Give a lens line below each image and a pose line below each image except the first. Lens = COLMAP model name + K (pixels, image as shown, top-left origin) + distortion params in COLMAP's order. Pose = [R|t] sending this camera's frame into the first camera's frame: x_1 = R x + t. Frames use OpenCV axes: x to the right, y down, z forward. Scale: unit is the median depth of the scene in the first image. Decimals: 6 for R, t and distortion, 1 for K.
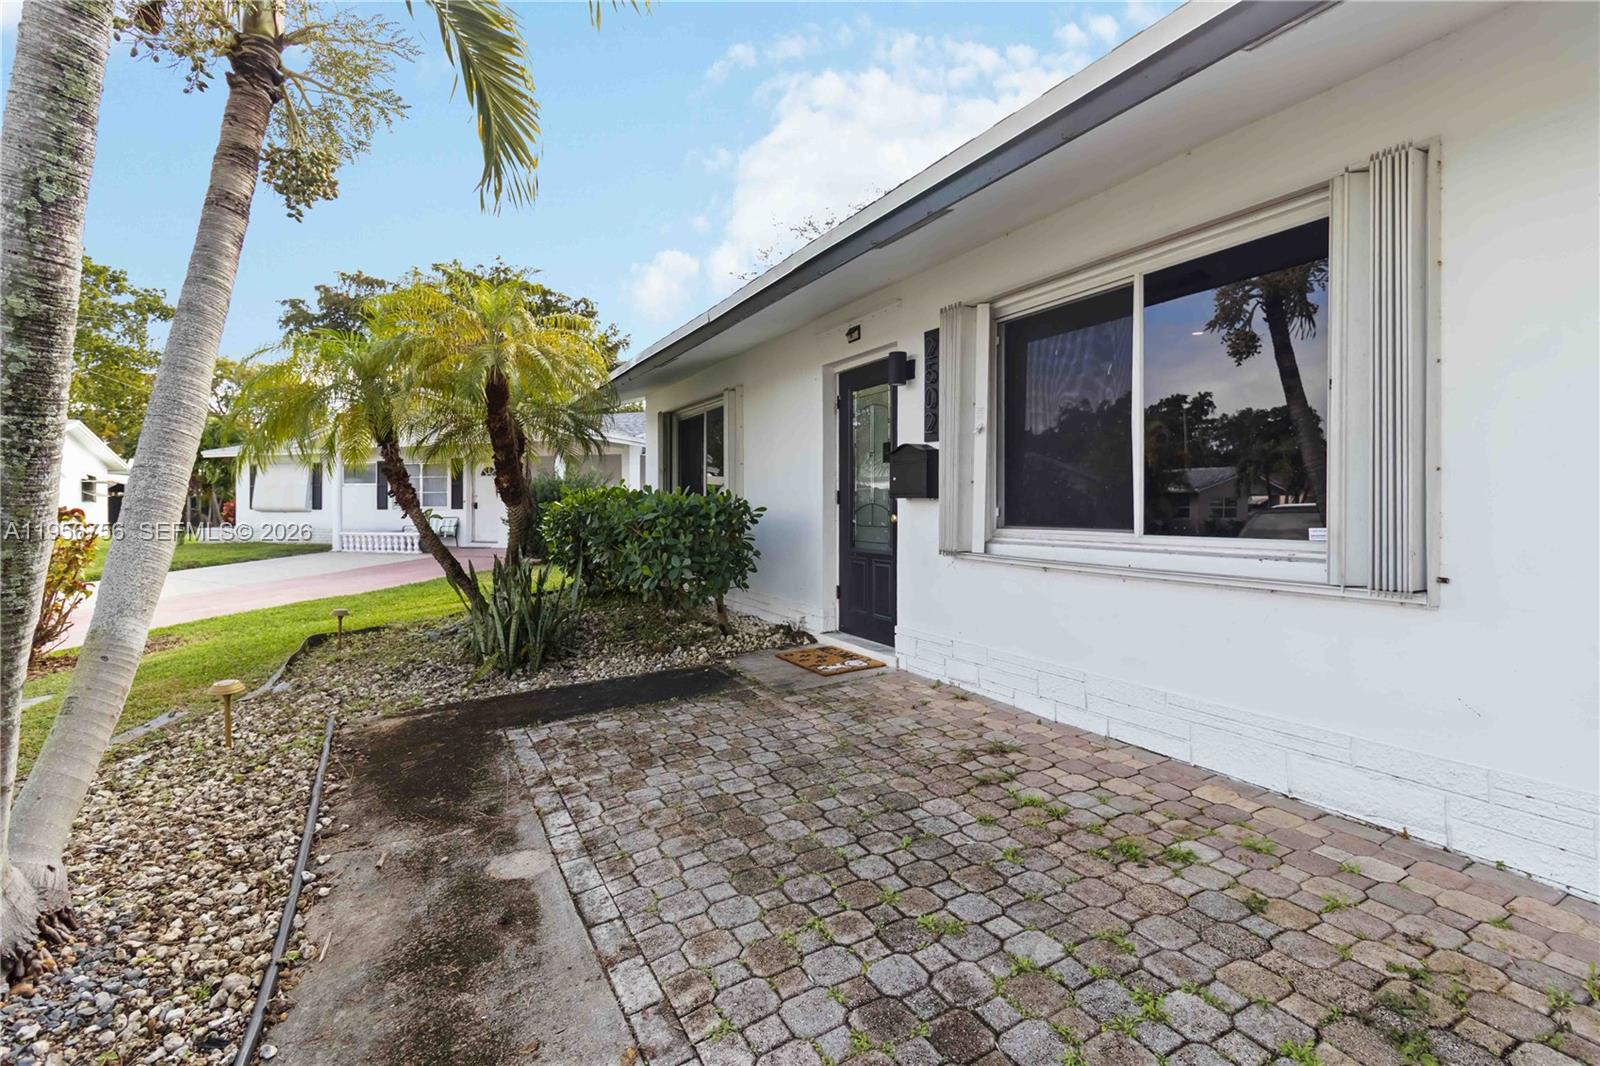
lens RADIAL K [[744.4, 0, 814.5], [0, 744.4, 501.9], [0, 0, 1]] dist [0.001448, -0.000461]
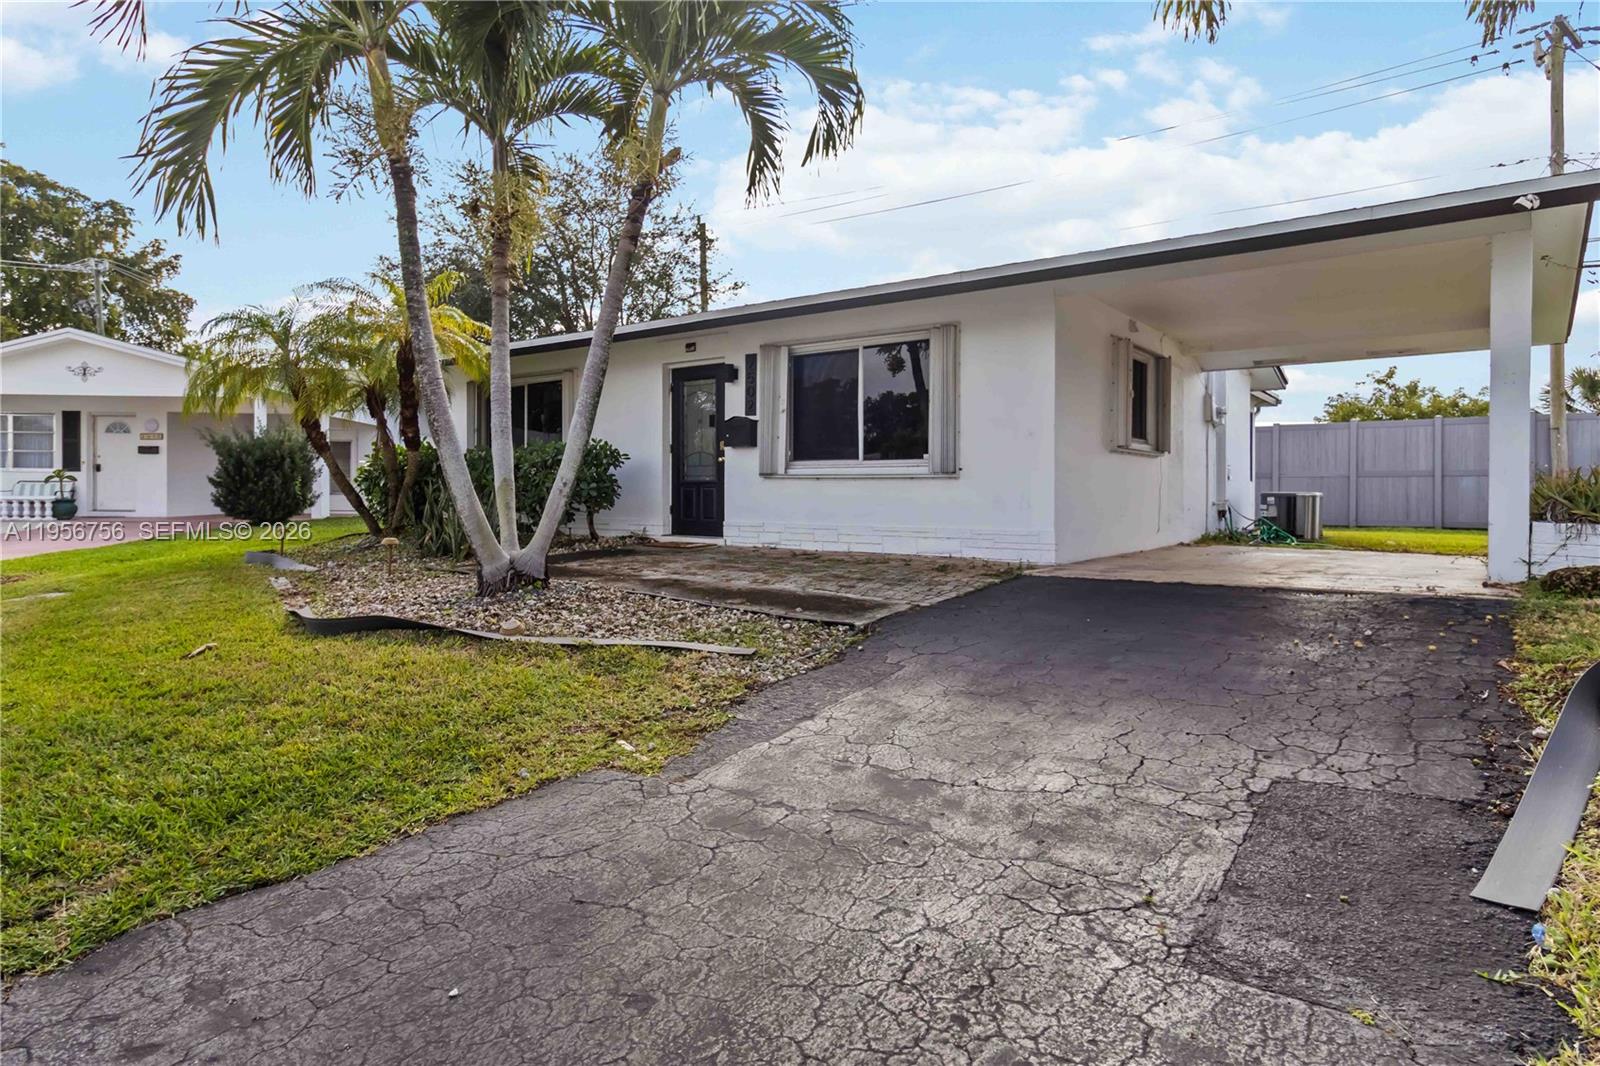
lens RADIAL K [[867.3, 0, 798.3], [0, 867.3, 490.7], [0, 0, 1]] dist [-0.000497, 0.000100]
pose [[0.909647, 0.004164, 0.415361, -0.596783], [-0.006755, 0.999966, 0.004769, 0.088182], [-0.415327, -0.007143, 0.909644, -0.946679]]
